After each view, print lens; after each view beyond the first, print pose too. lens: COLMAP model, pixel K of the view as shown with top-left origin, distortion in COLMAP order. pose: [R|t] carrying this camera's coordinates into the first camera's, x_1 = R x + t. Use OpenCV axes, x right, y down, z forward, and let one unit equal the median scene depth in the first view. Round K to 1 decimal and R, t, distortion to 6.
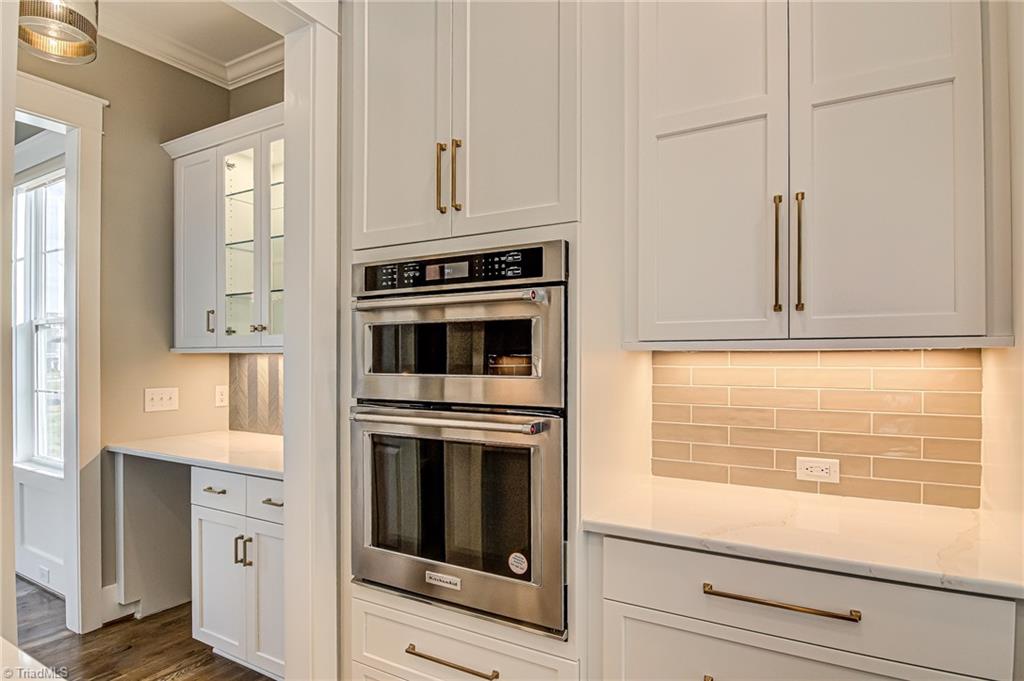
lens RADIAL K [[543.4, 0, 502.0], [0, 543.4, 361.4], [0, 0, 1]] dist [-0.000611, -0.000180]
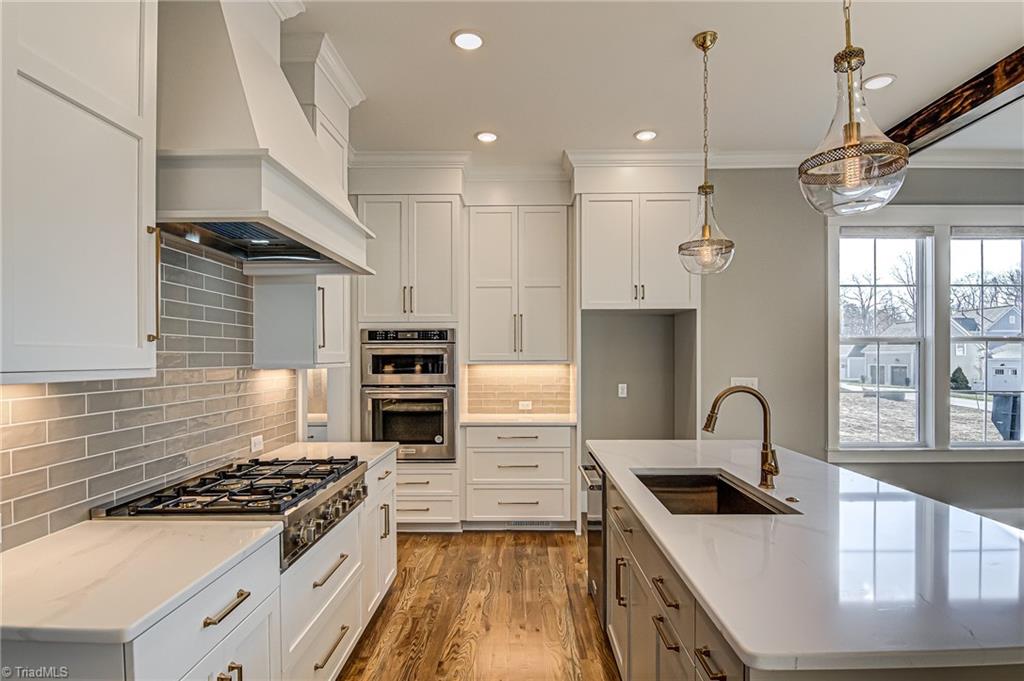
lens RADIAL K [[557.6, 0, 524.1], [0, 557.6, 360.2], [0, 0, 1]] dist [-0.006646, -0.002946]
pose [[0.847474, -0.004547, 0.530817, -1.086197], [0.005279, 0.999986, 0.000138, -0.041687], [-0.530810, 0.002685, 0.847486, -1.643676]]
